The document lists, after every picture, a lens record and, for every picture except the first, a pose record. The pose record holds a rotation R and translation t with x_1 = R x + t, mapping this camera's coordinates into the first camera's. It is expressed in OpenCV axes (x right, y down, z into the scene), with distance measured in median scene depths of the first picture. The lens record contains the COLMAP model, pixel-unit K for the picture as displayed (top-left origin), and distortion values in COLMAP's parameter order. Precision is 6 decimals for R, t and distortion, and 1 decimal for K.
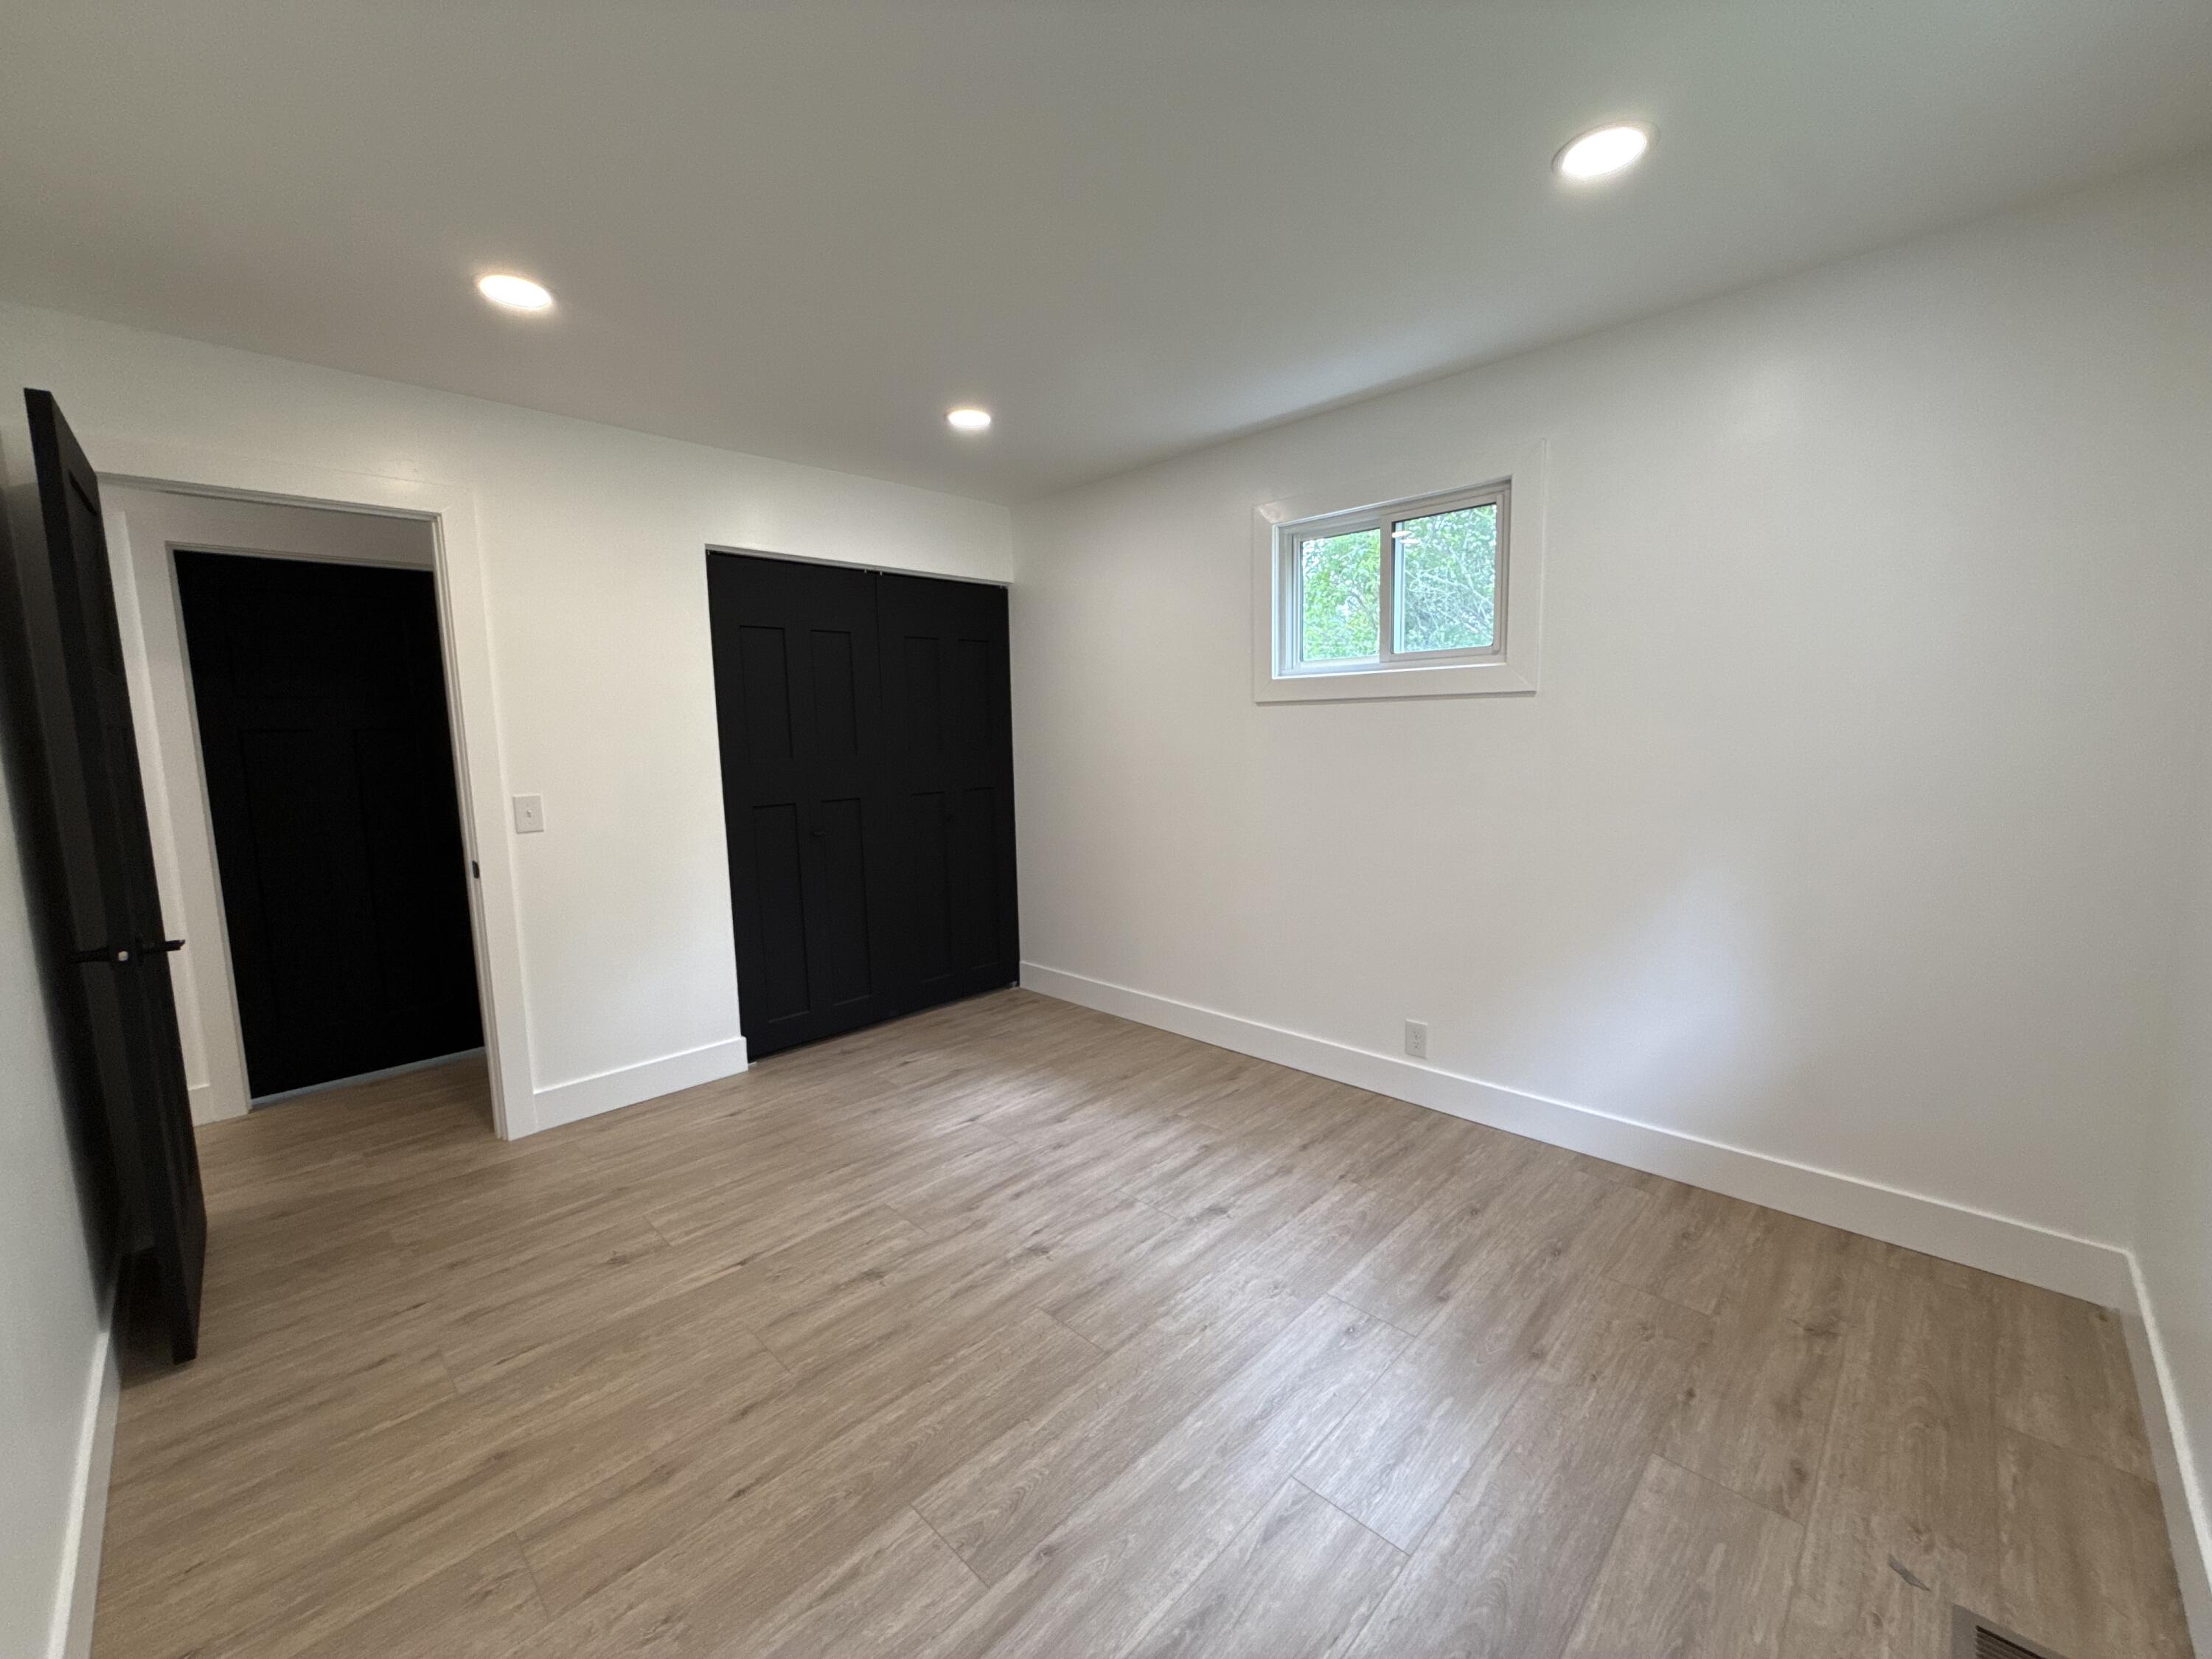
lens RADIAL K [[885.9, 0, 1100.2], [0, 885.9, 828.5], [0, 0, 1]] dist [-0.001457, 0.000136]
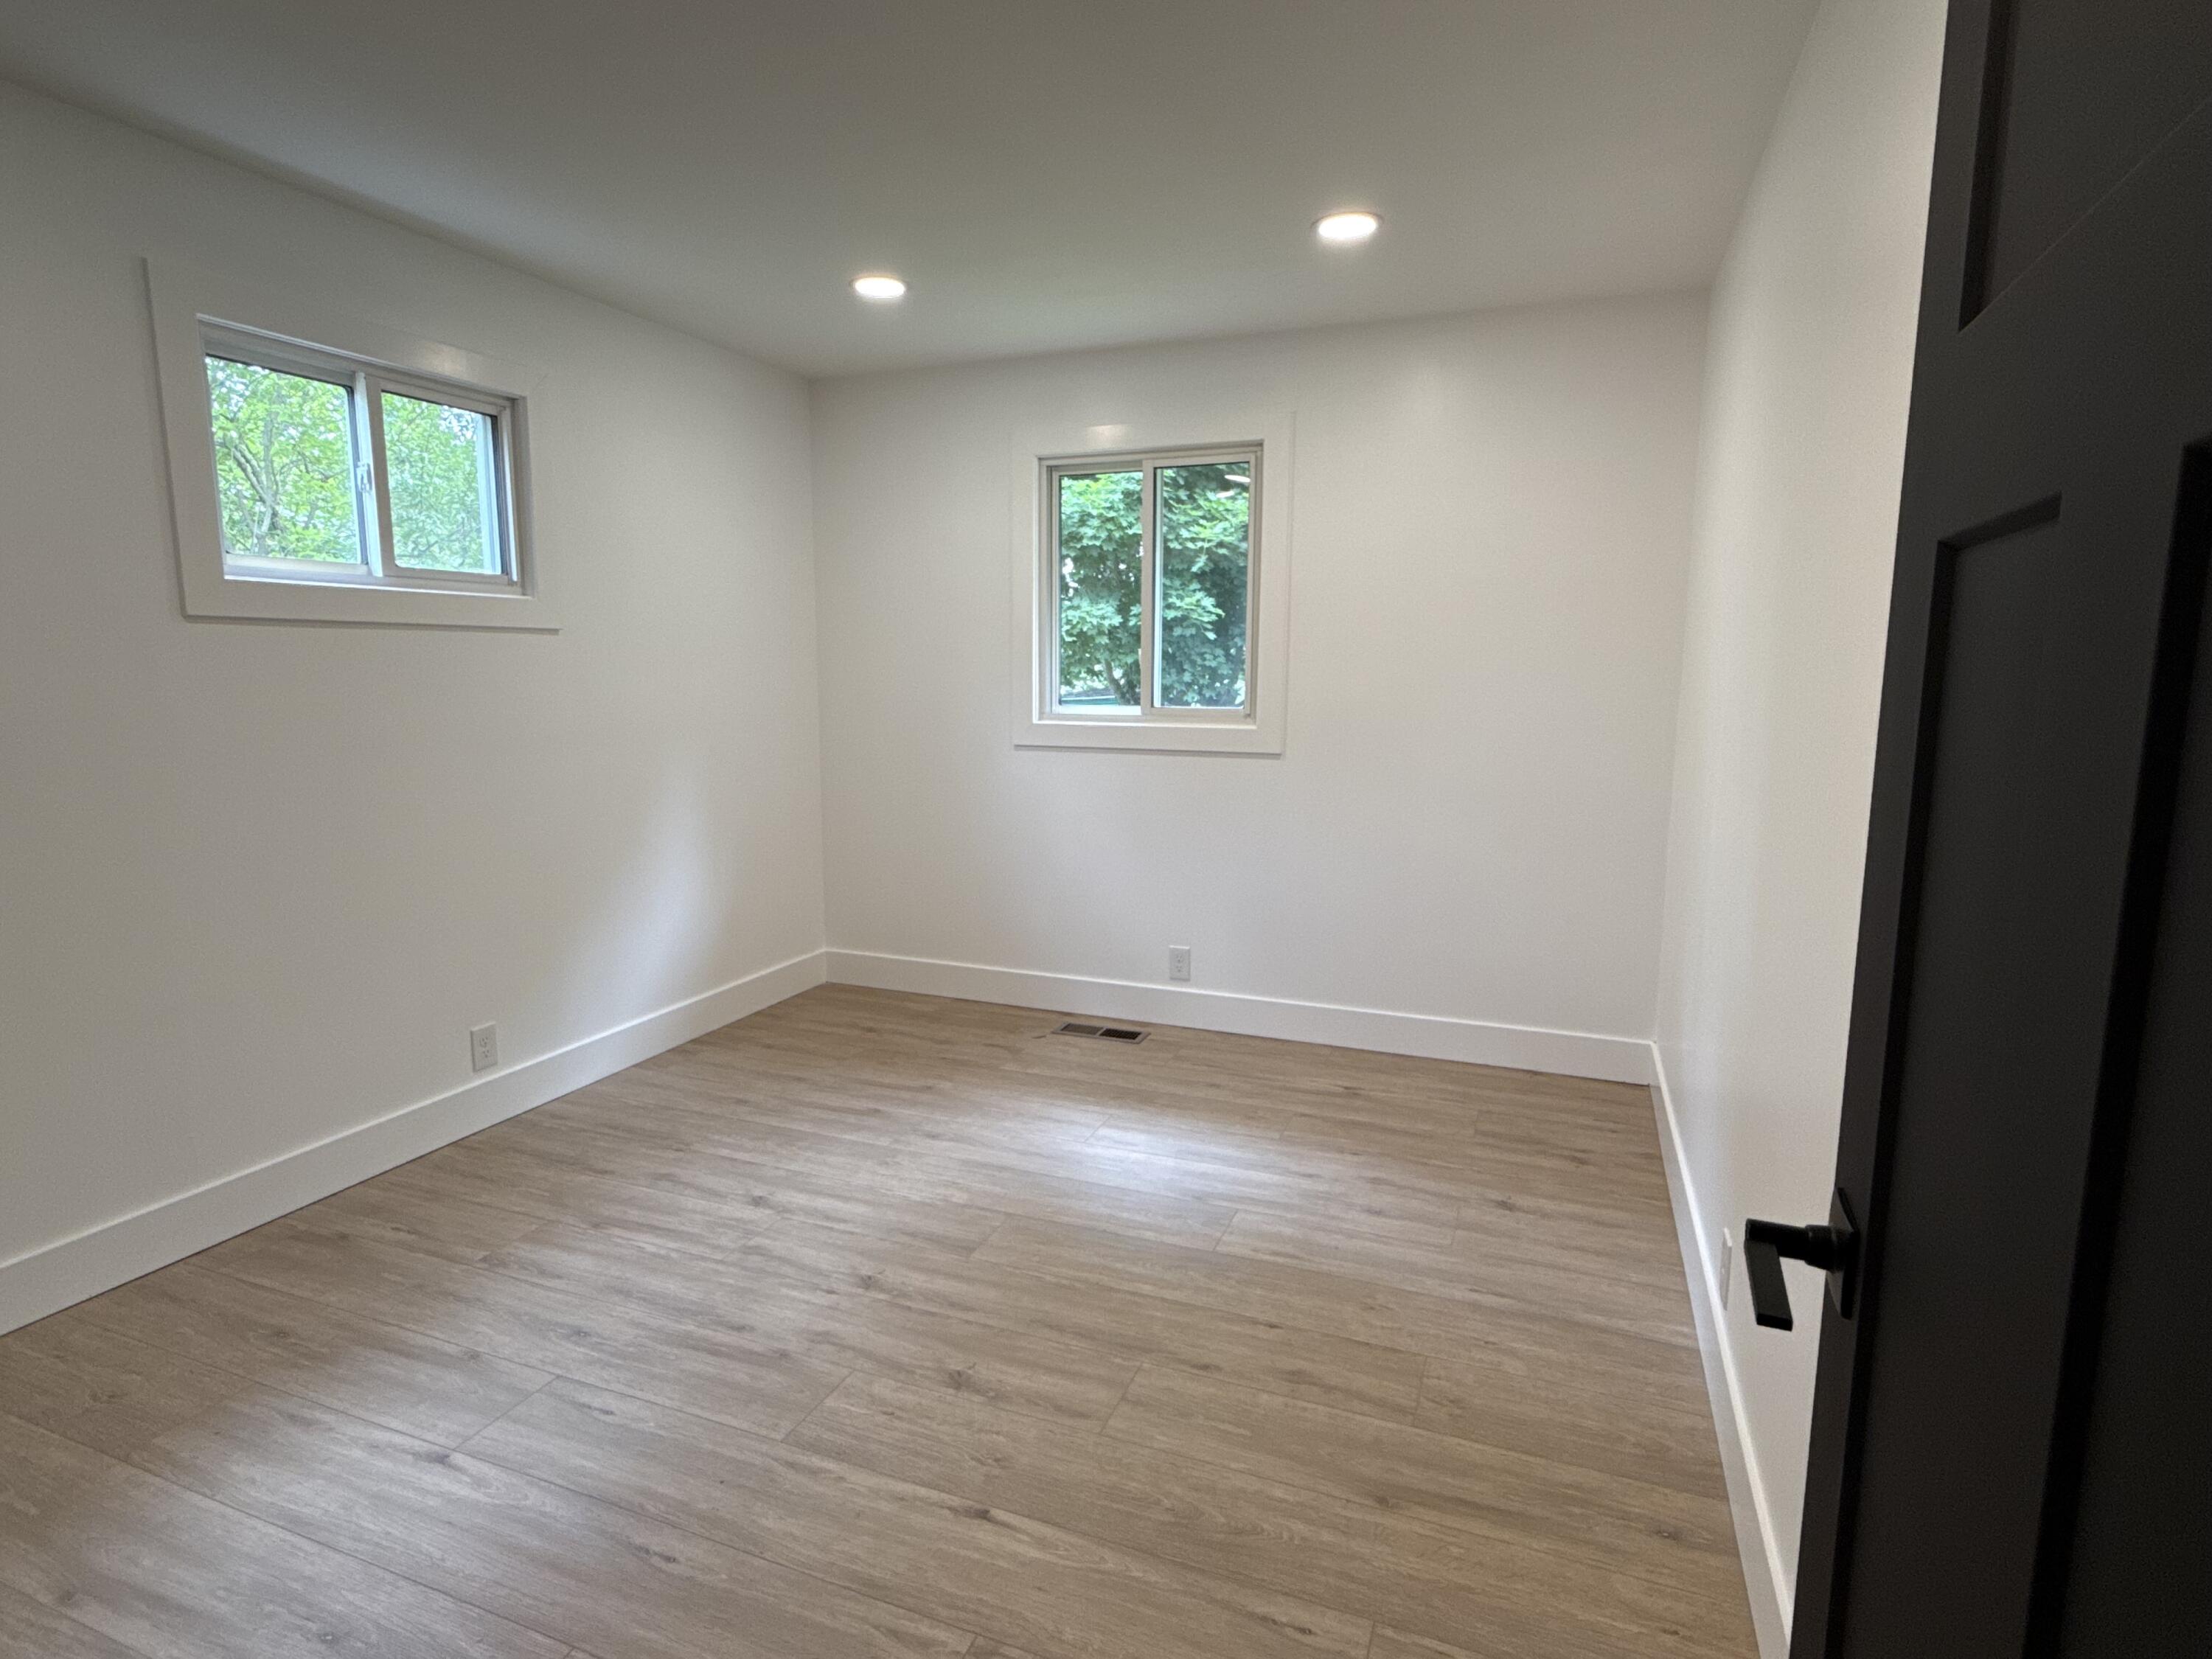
lens RADIAL K [[1155.2, 0, 1104.0], [0, 1155.2, 827.6], [0, 0, 1]] dist [-0.001715, -0.000162]
pose [[-0.389566, -0.109439, 0.914473, -1.145183], [0.111670, 0.979977, 0.164850, -0.101634], [-0.914204, 0.166339, -0.369544, 1.168291]]
